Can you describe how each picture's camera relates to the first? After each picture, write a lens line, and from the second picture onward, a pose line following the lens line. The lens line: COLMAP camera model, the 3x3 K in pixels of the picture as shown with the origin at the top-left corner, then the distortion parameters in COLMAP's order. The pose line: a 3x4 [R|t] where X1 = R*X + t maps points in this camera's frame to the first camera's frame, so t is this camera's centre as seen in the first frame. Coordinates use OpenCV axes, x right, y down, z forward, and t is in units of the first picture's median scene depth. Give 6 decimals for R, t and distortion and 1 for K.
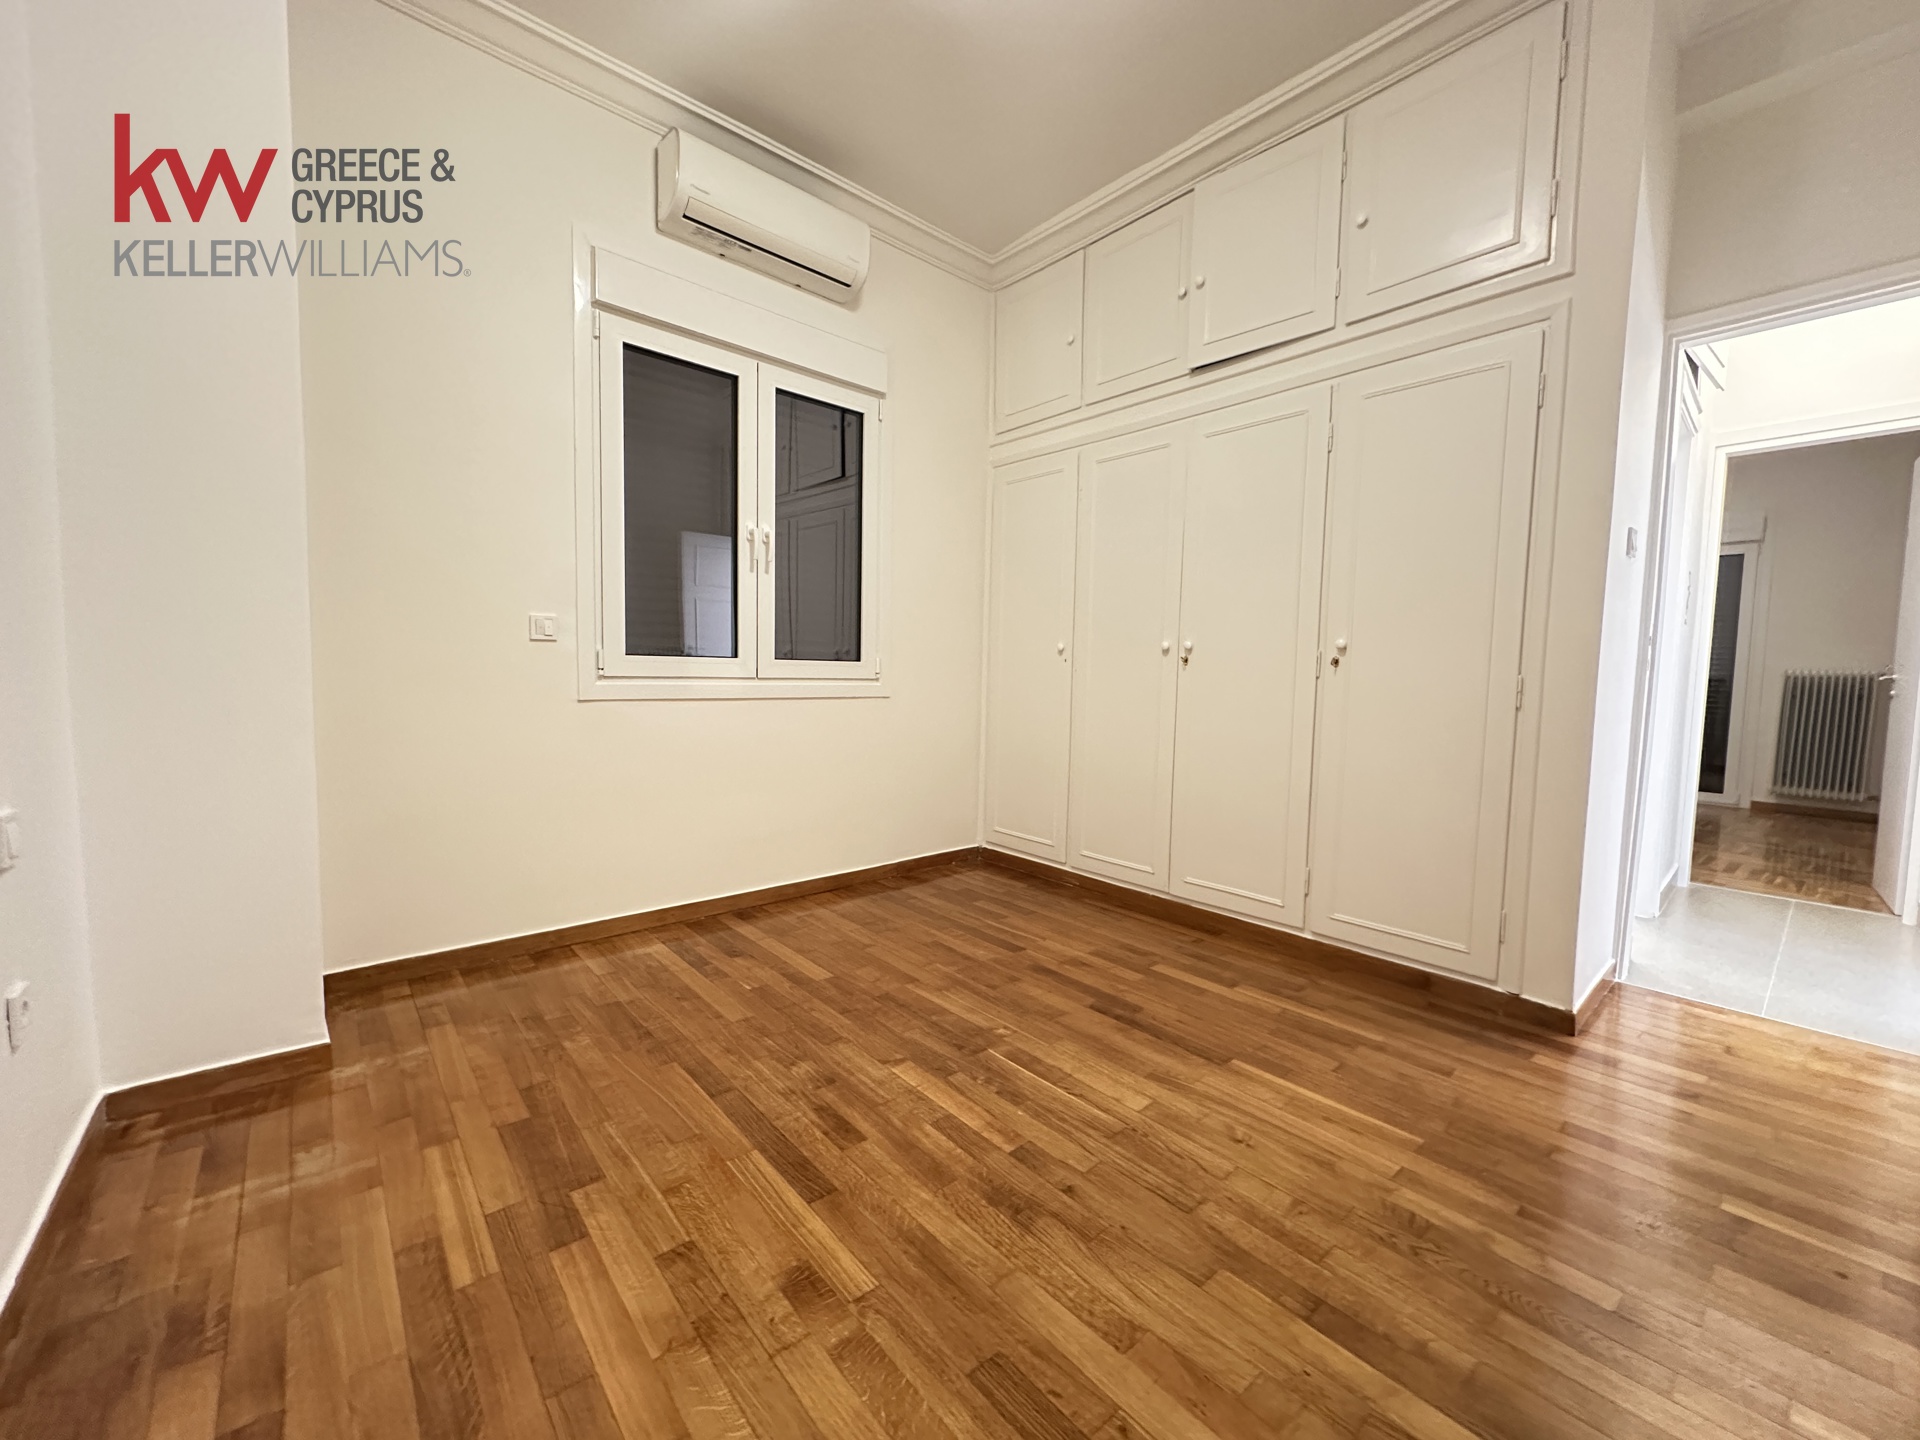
lens RADIAL K [[767.2, 0, 960.0], [0, 767.2, 720.0], [0, 0, 1]] dist [0.001000, 0.001004]
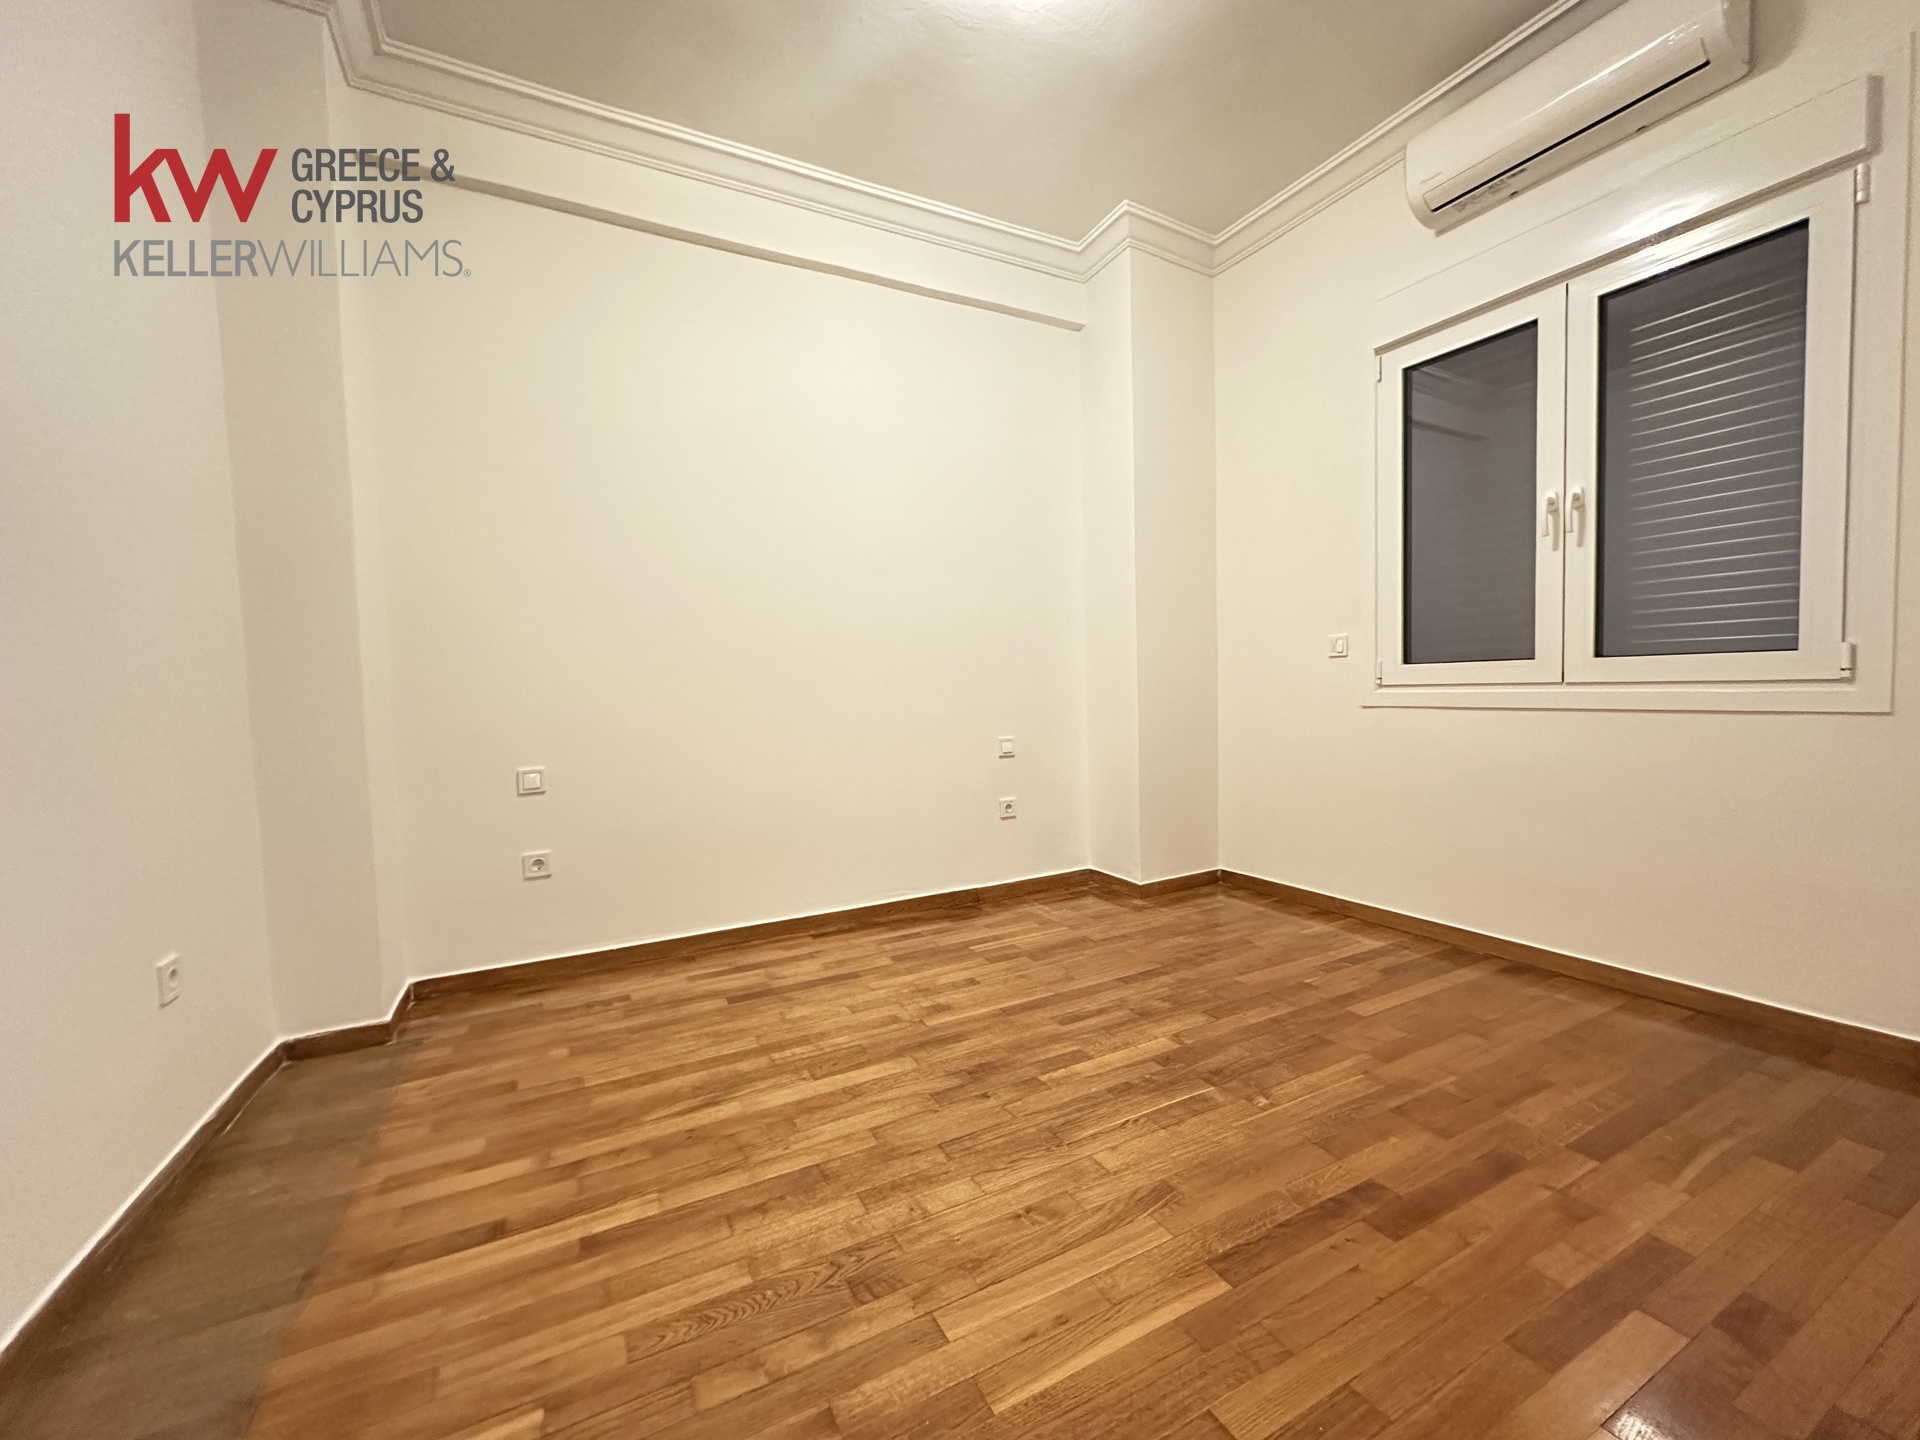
lens RADIAL K [[767.2, 0, 960.0], [0, 767.2, 720.0], [0, 0, 1]] dist [0.001000, 0.001004]
pose [[-0.231031, 0.030939, -0.972454, 0.893579], [-0.041957, 0.998248, 0.041727, -0.033168], [0.972041, 0.050442, -0.229328, 0.805828]]
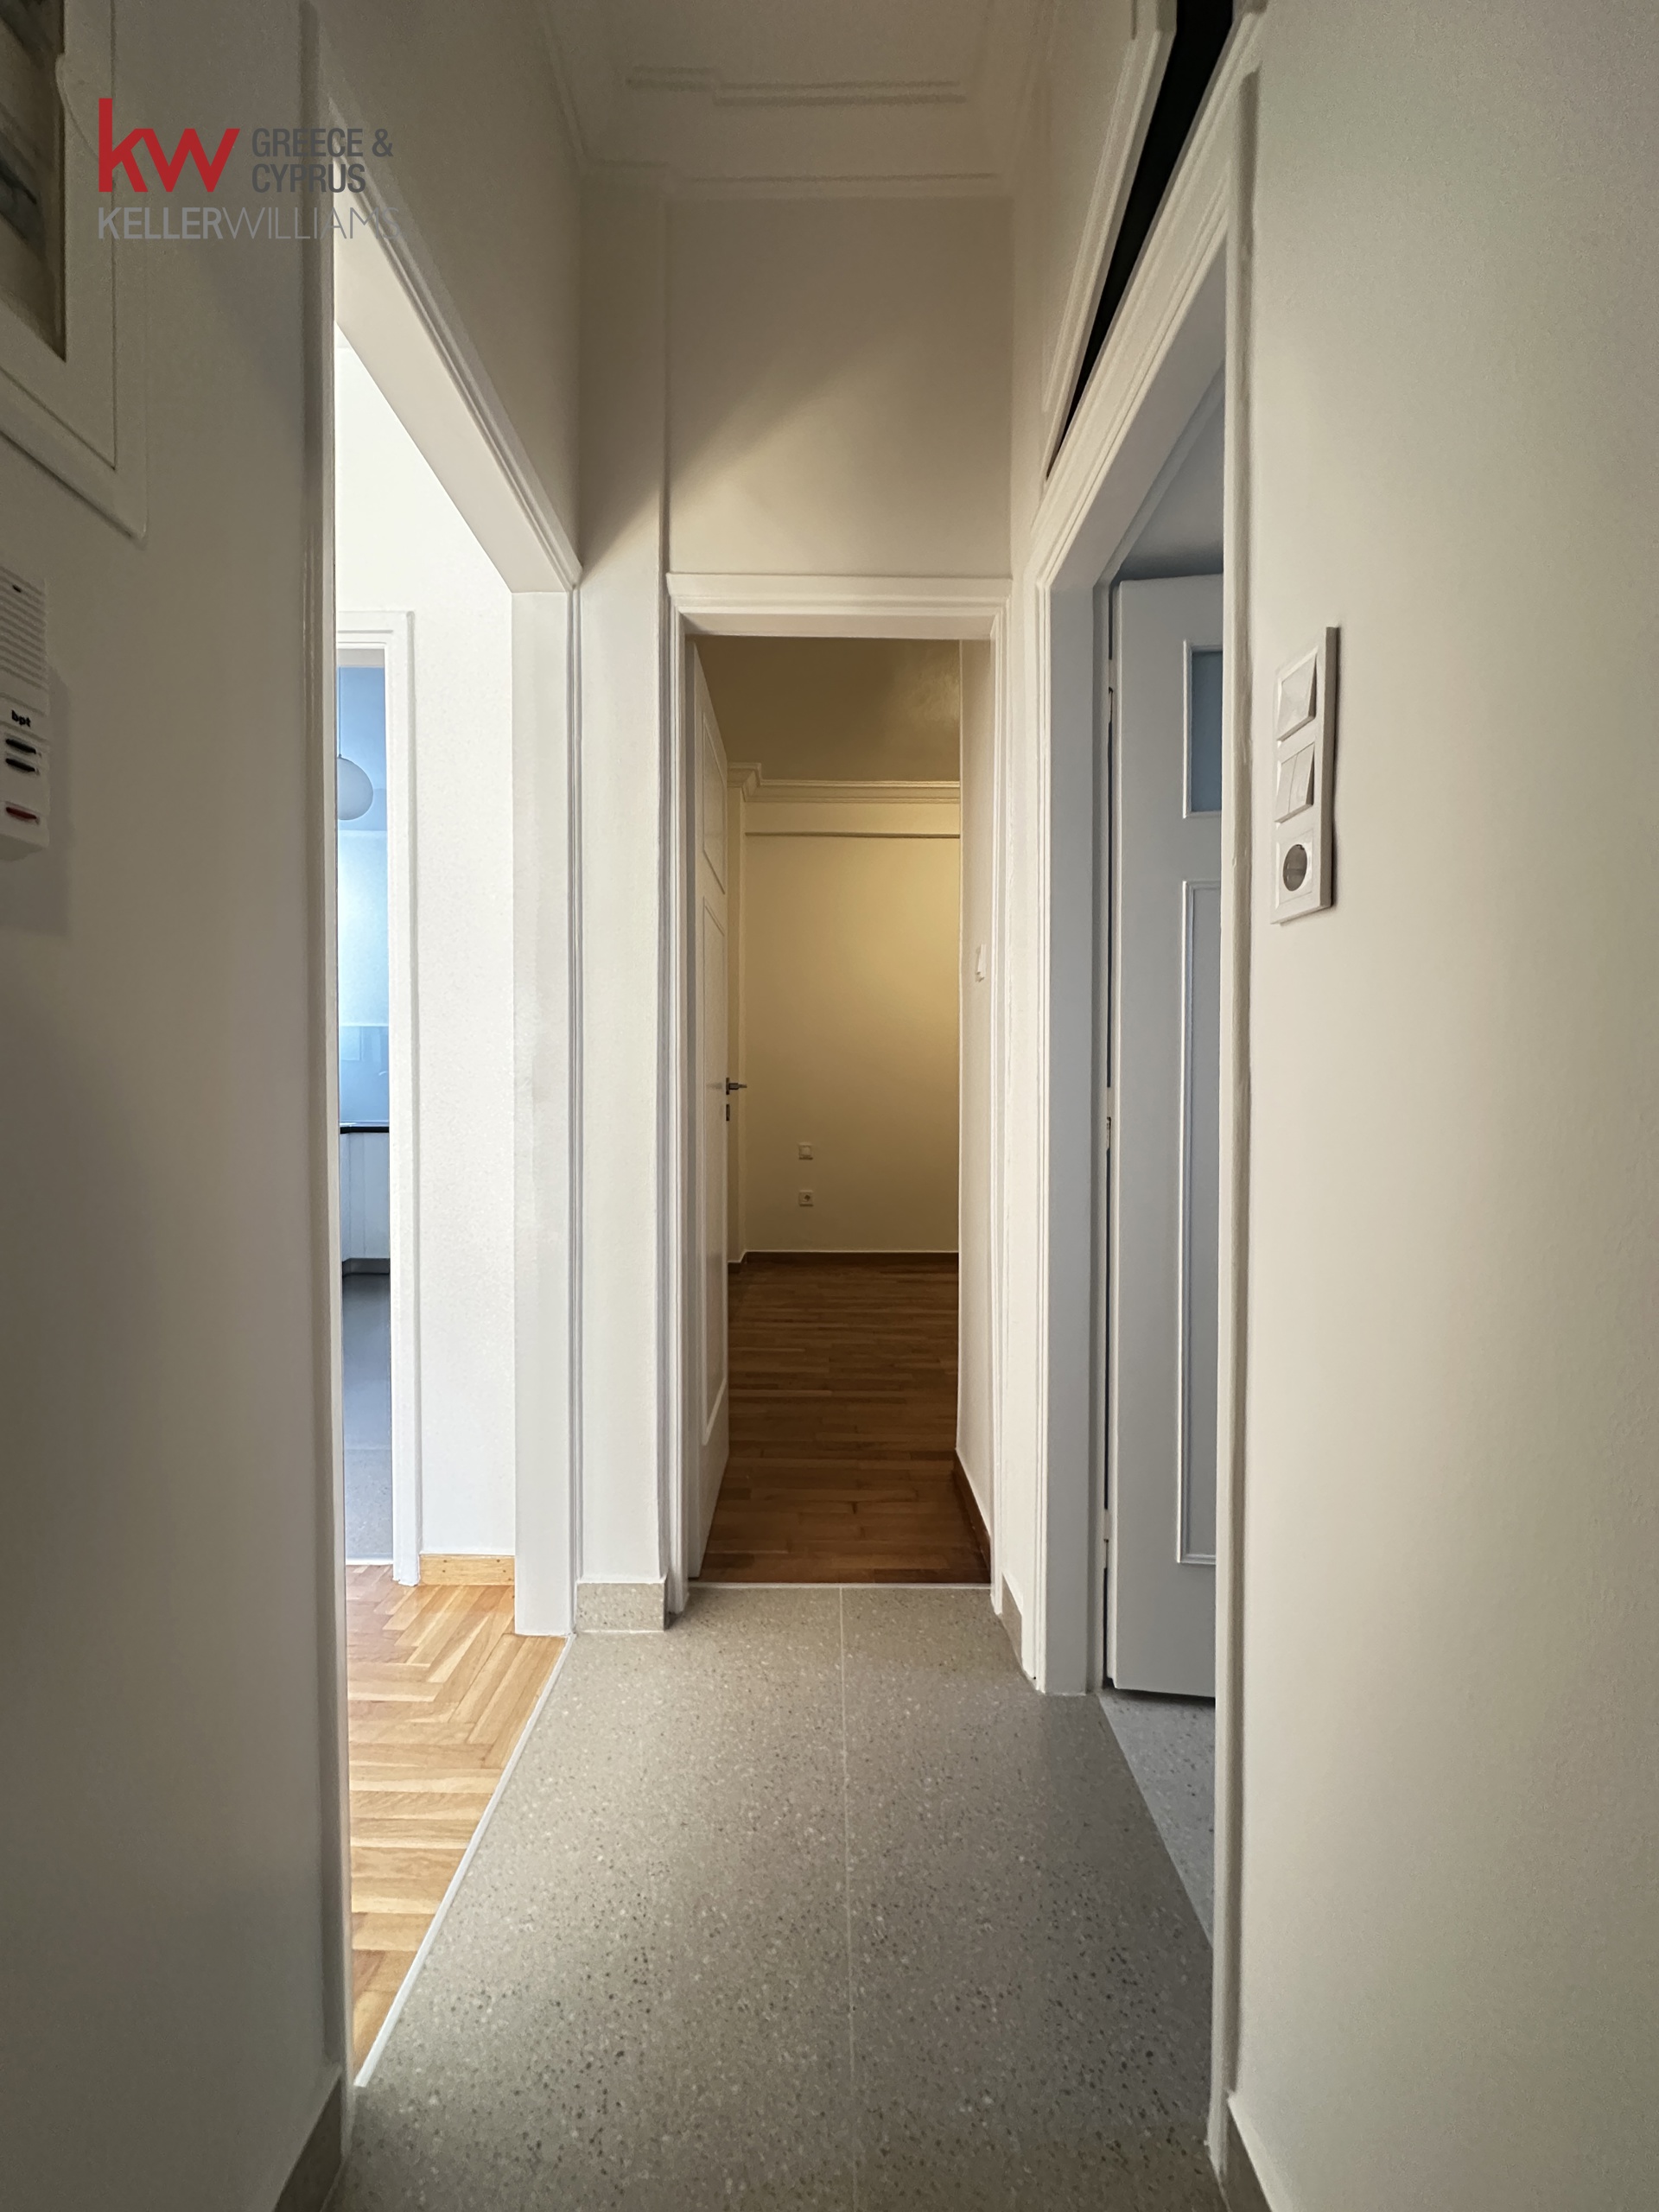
lens RADIAL K [[883.8, 0, 829.5], [0, 883.8, 1106.0], [0, 0, 1]] dist [0.001000, 0.001004]
pose [[-0.648631, -0.013175, -0.760989, 1.721807], [-0.068803, 0.996771, 0.041387, -0.094125], [0.757987, 0.079203, -0.647443, 1.522224]]
